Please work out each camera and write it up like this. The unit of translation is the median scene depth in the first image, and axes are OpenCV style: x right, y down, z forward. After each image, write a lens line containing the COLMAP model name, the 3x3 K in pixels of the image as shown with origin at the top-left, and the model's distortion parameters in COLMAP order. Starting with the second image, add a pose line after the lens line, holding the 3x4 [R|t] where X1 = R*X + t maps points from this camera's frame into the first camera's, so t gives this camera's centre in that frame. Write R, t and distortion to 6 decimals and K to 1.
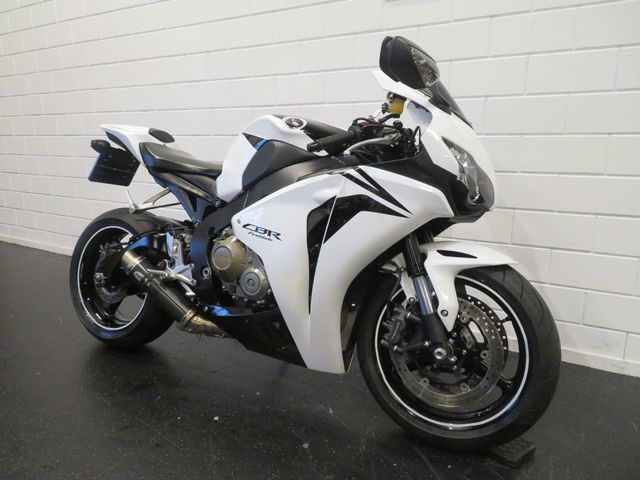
lens RADIAL K [[456.9, 0, 320.0], [0, 456.9, 240.0], [0, 0, 1]] dist [-0.003111, 0.001896]
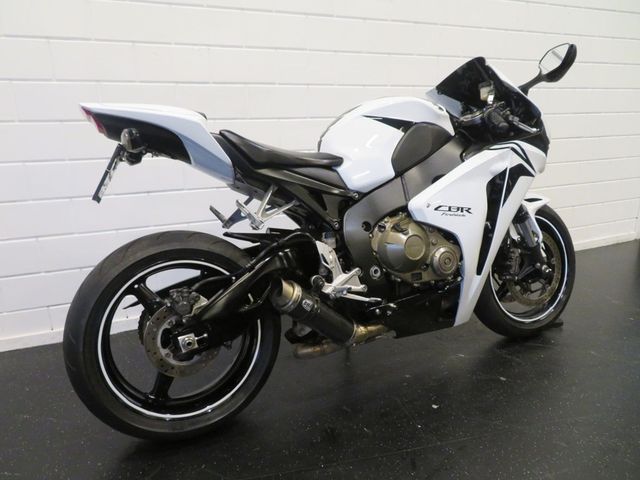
lens RADIAL K [[456.9, 0, 320.0], [0, 456.9, 240.0], [0, 0, 1]] dist [-0.003111, 0.001896]
pose [[0.596666, -0.218449, 0.772185, -1.176811], [0.190761, 0.973264, 0.127934, -0.149710], [-0.779487, 0.070969, 0.622386, 0.613046]]
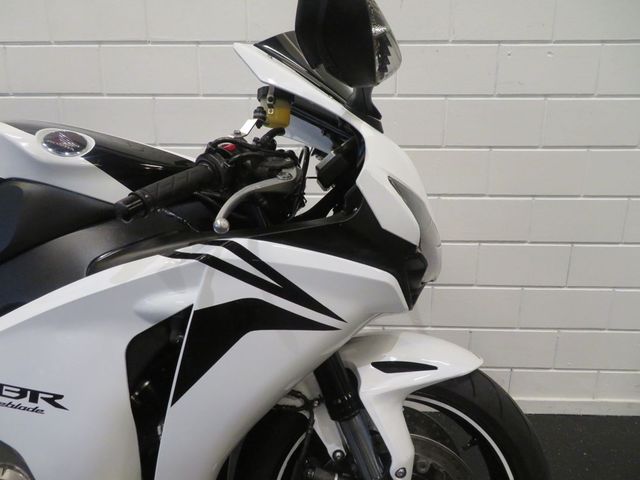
lens RADIAL K [[456.9, 0, 320.0], [0, 456.9, 240.0], [0, 0, 1]] dist [-0.003111, 0.001896]
pose [[0.885531, -0.103969, 0.452798, -0.050896], [0.093413, 0.994579, 0.045683, -0.163316], [-0.455093, 0.001844, 0.890442, 0.492577]]
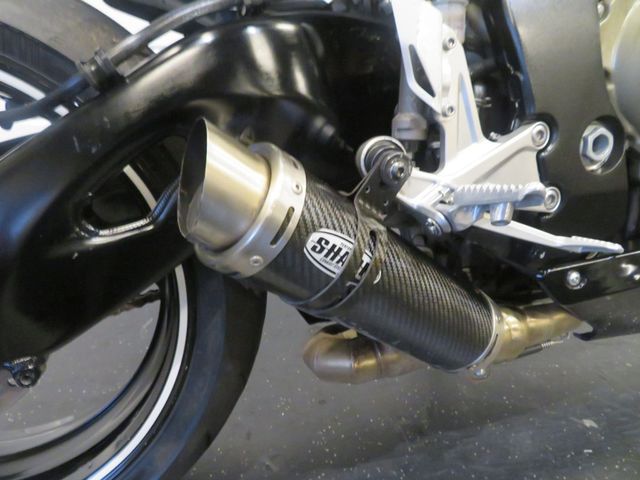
lens RADIAL K [[456.9, 0, 320.0], [0, 456.9, 240.0], [0, 0, 1]] dist [-0.003111, 0.001896]
pose [[0.728688, -0.312220, 0.609534, -0.625763], [0.150622, 0.941303, 0.302094, 0.024676], [-0.668077, -0.128323, 0.732944, 1.074998]]
